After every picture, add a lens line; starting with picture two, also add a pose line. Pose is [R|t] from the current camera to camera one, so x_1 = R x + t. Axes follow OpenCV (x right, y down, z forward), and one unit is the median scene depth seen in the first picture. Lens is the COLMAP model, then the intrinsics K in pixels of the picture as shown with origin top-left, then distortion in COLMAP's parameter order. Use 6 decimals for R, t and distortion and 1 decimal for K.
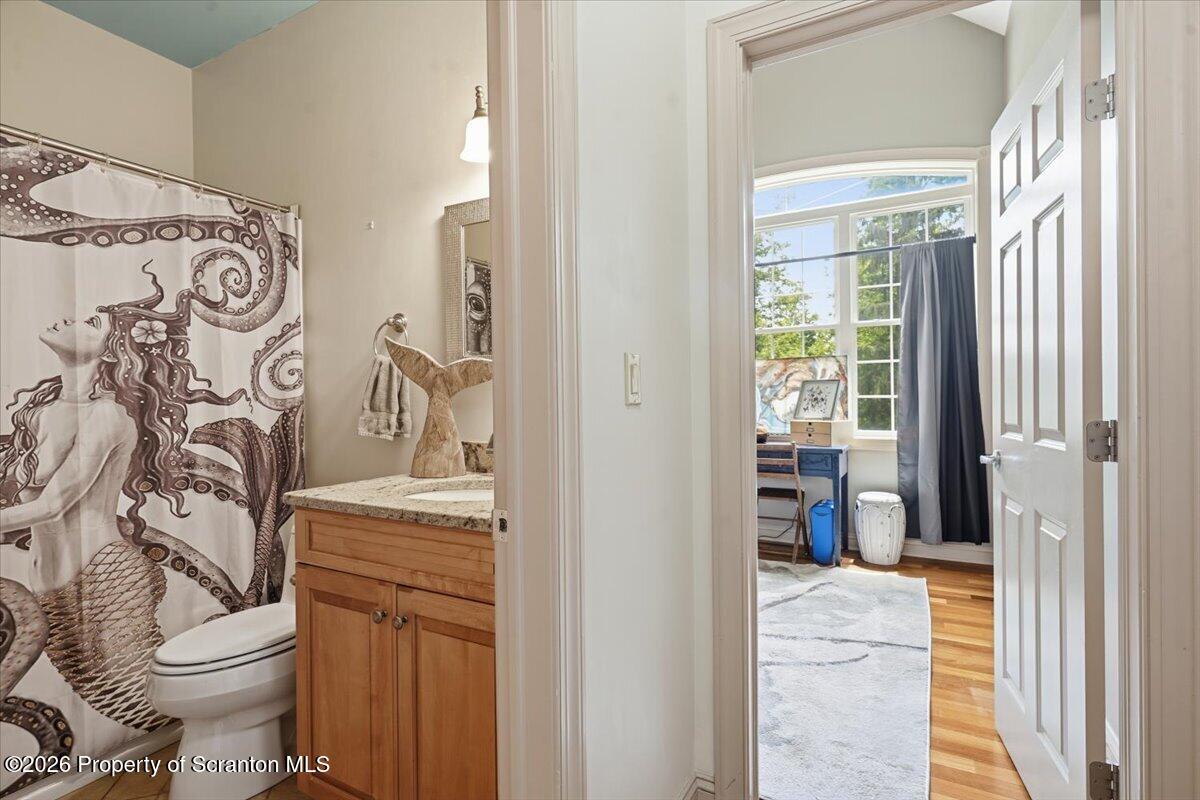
lens RADIAL K [[575.2, 0, 600.2], [0, 575.2, 400.1], [0, 0, 1]] dist [0.001478, -0.000109]
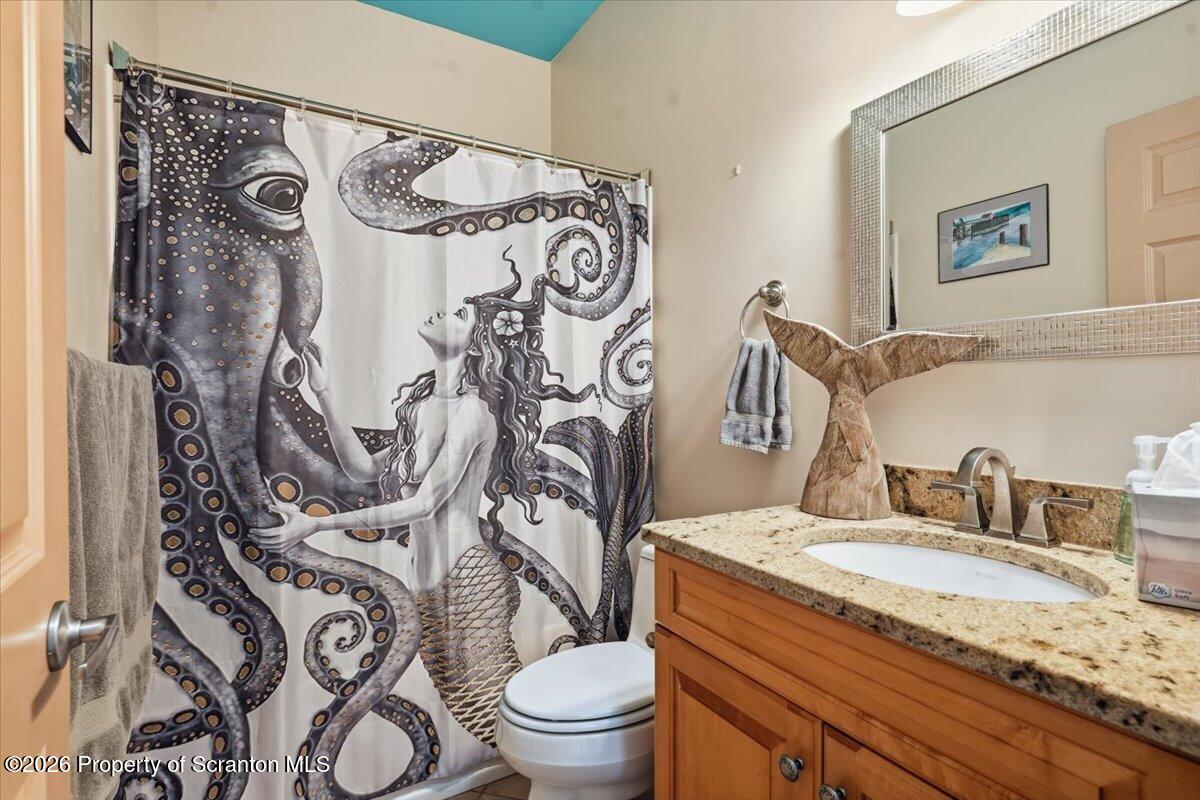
lens RADIAL K [[575.2, 0, 600.0], [0, 575.2, 396.6], [0, 0, 1]] dist [0.001478, -0.000109]
pose [[0.859277, 0.007776, -0.511452, -0.185310], [-0.008654, 0.999962, 0.000663, -0.000889], [0.511438, 0.003856, 0.859312, 0.287565]]
